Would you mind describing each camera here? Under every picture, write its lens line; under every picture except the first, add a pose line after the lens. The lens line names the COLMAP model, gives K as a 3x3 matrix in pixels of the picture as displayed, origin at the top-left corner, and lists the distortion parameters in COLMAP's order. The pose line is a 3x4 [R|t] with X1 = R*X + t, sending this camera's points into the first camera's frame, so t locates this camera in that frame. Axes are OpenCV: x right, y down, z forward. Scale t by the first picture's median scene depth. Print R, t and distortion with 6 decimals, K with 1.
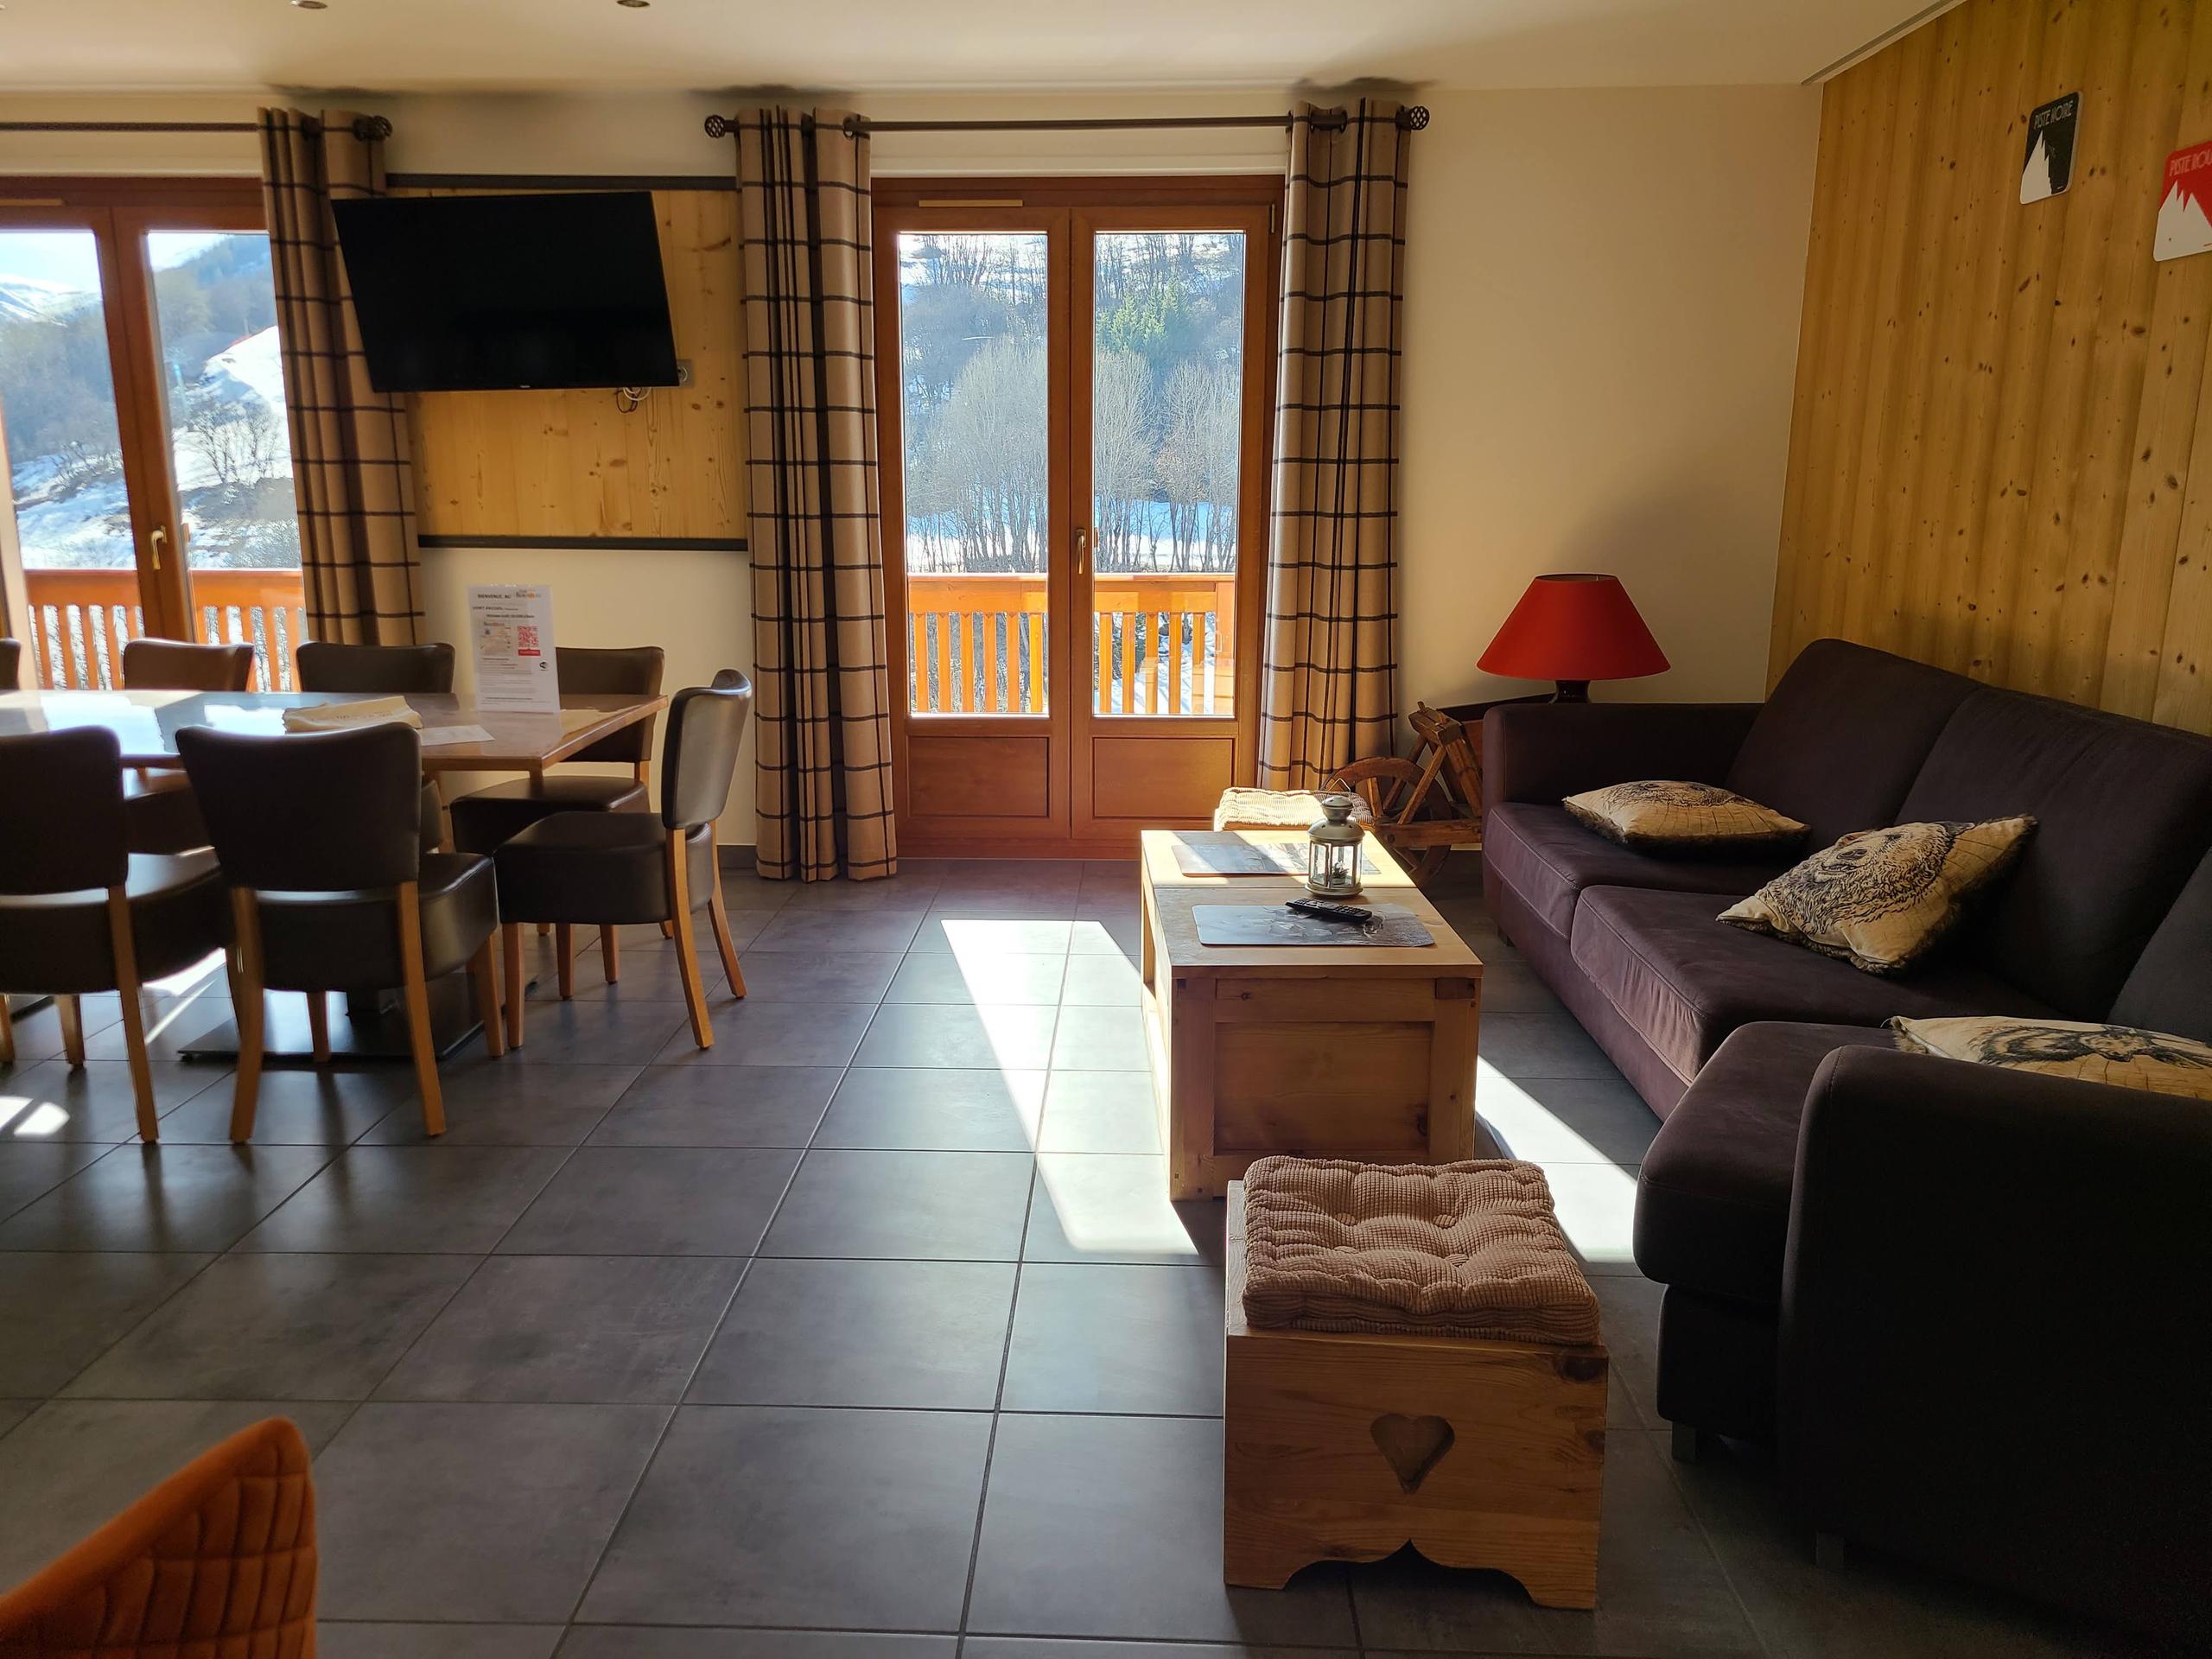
lens RADIAL K [[1656.2, 0, 1097.8], [0, 1656.2, 830.6], [0, 0, 1]] dist [0.062103, -0.045628]
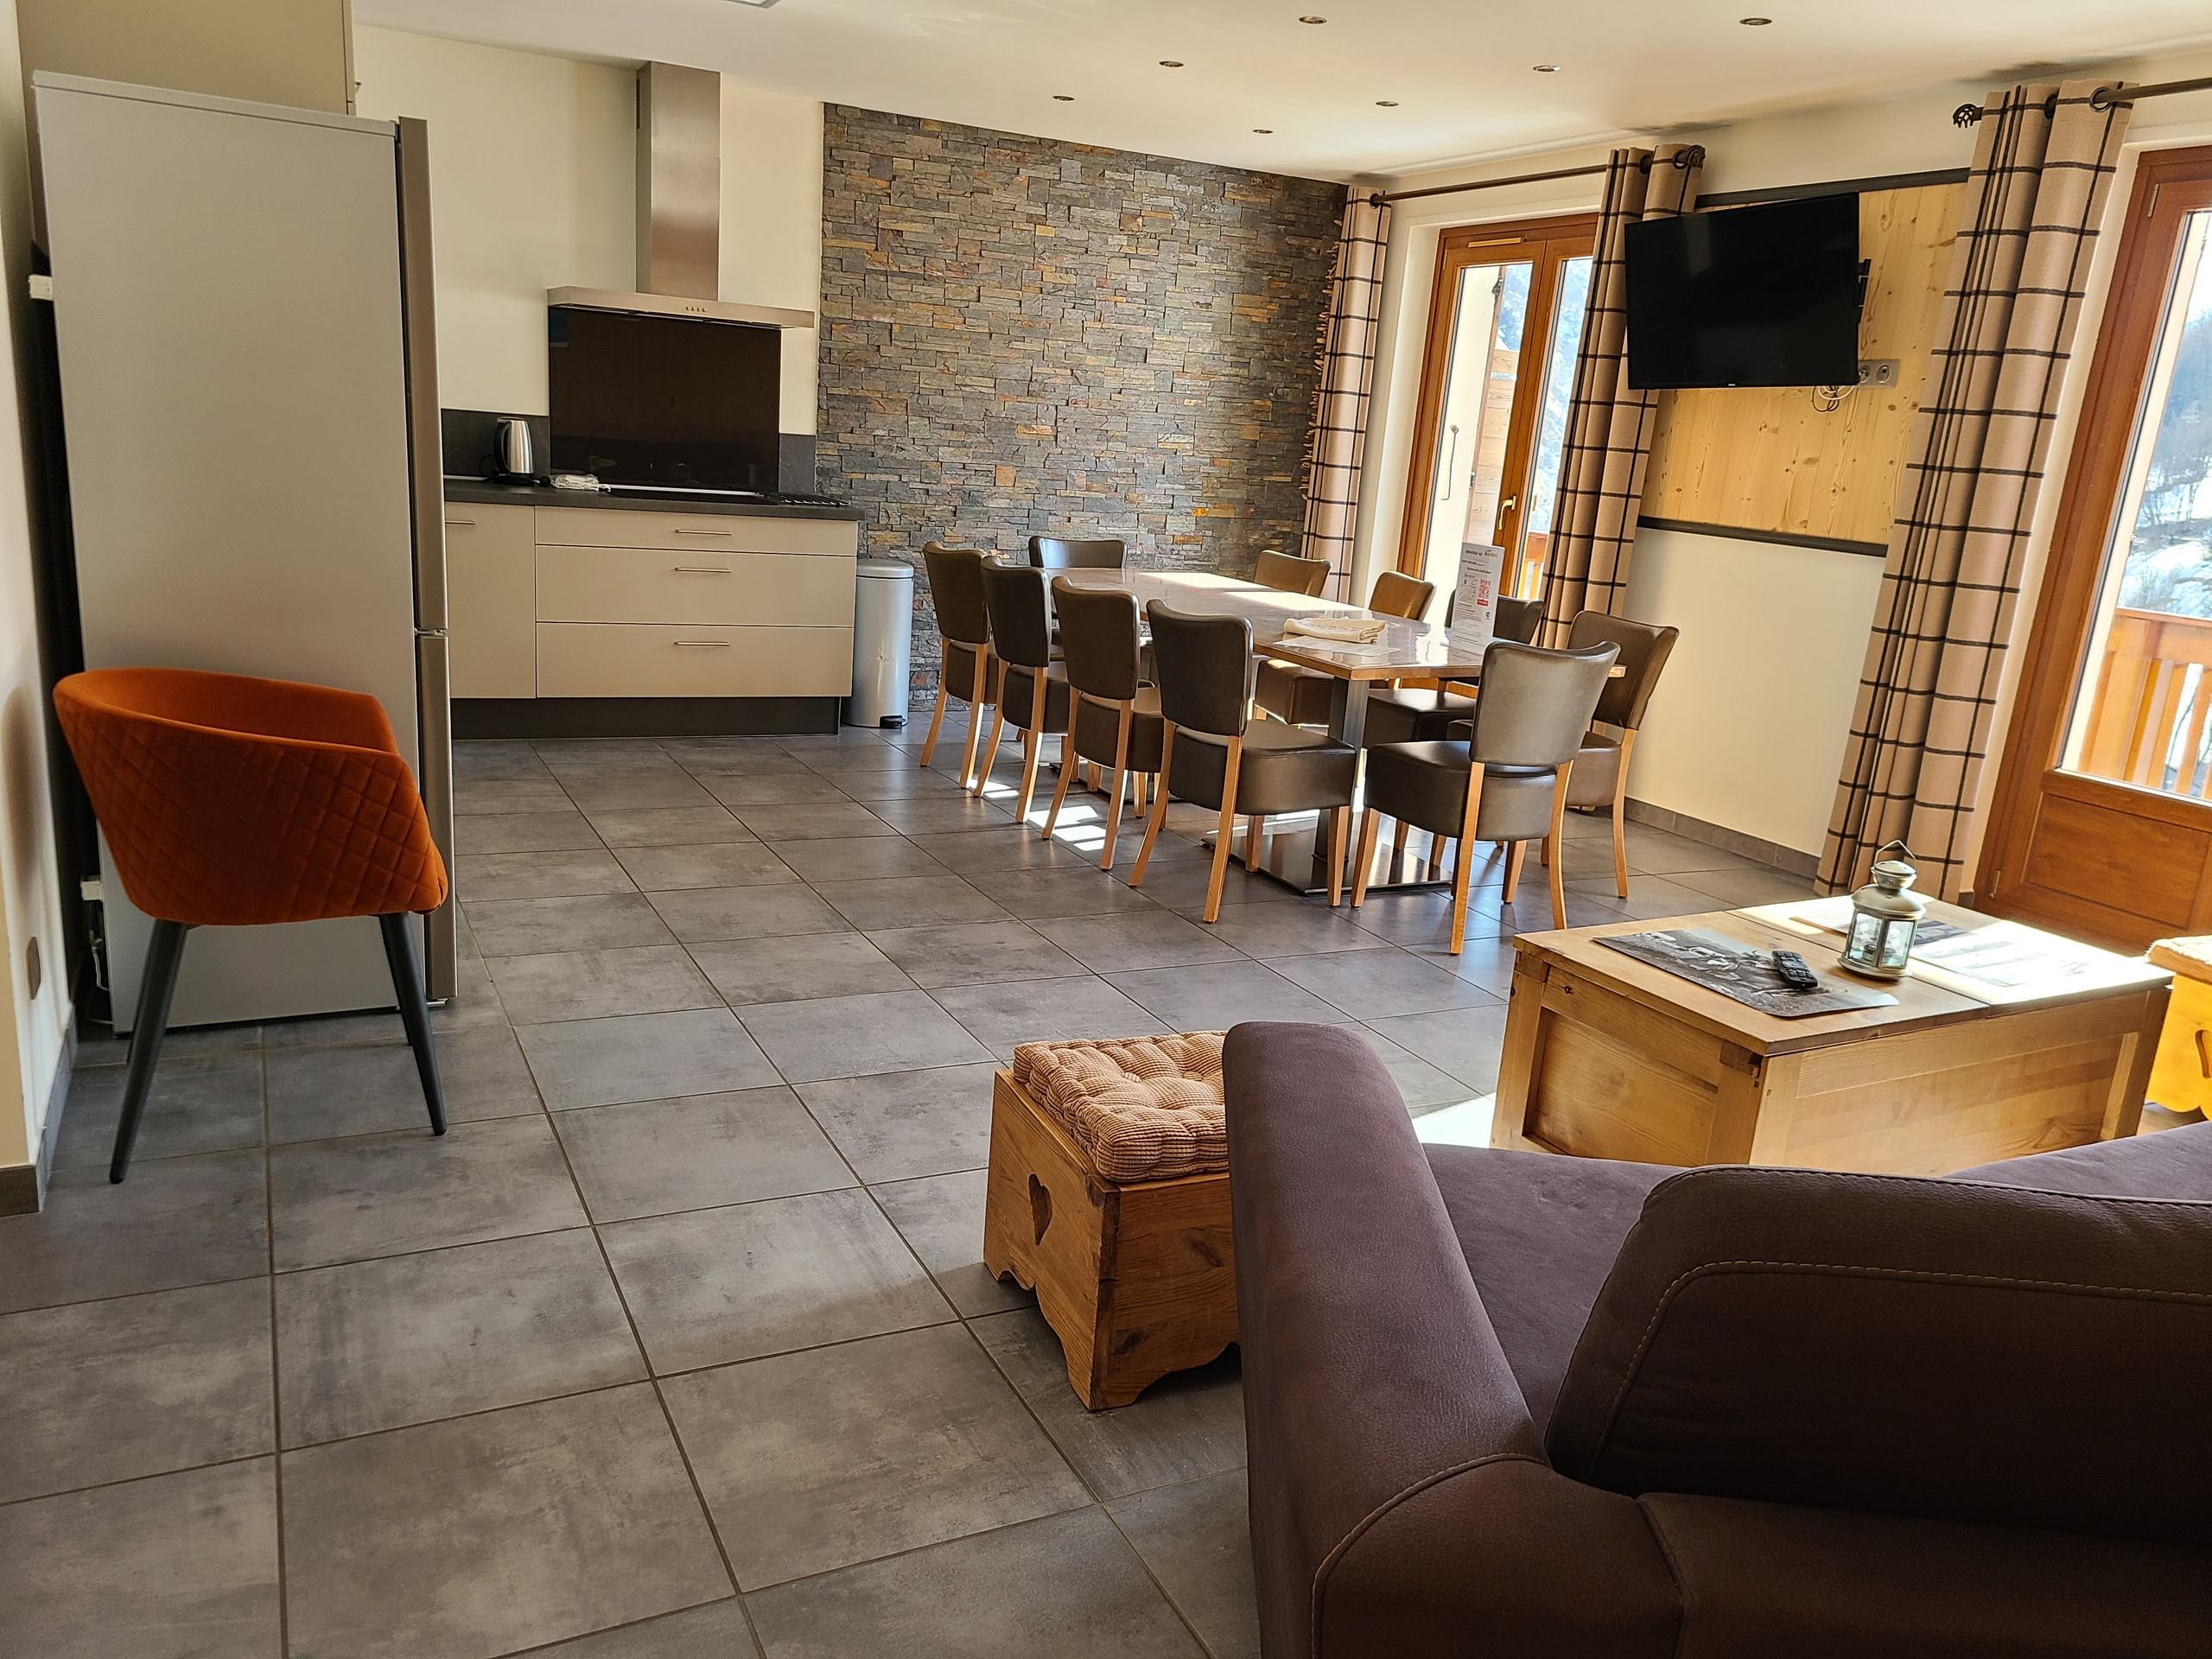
lens RADIAL K [[1651.2, 0, 1054.7], [0, 1651.2, 854.3], [0, 0, 1]] dist [0.058762, -0.043294]
pose [[0.463015, 0.259104, -0.847634, 0.448382], [-0.254688, 0.954880, 0.152765, -0.030438], [0.848971, 0.145150, 0.508114, 0.128175]]
